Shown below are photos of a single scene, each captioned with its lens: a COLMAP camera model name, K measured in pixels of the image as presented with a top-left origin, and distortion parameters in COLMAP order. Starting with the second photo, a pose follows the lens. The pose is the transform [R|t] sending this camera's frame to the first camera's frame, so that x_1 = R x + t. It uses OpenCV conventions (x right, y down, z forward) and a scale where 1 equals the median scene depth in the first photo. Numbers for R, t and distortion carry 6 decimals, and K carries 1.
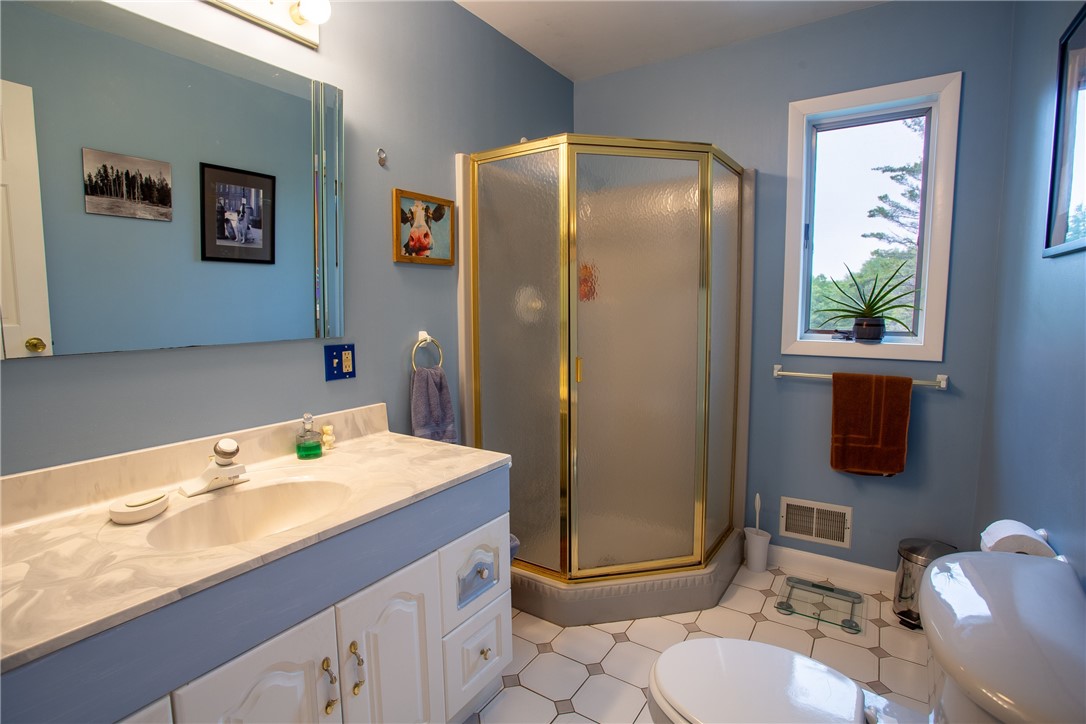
lens RADIAL K [[544.1, 0, 545.0], [0, 544.1, 350.3], [0, 0, 1]] dist [-0.000358, 0.000056]
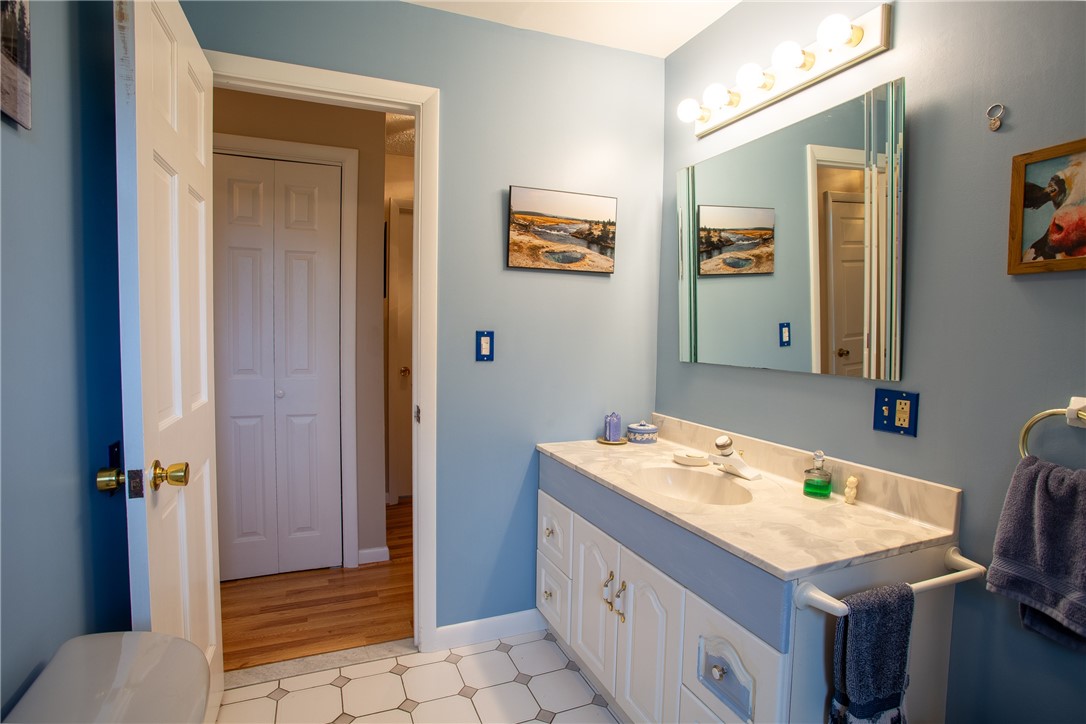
lens RADIAL K [[563.6, 0, 543.0], [0, 563.6, 362.0], [0, 0, 1]] dist [0.000853, 0.000564]
pose [[-0.556006, 0.038504, -0.830286, 0.613216], [-0.091936, 0.989948, 0.107473, -0.094885], [0.826078, 0.136089, -0.546878, 1.030145]]
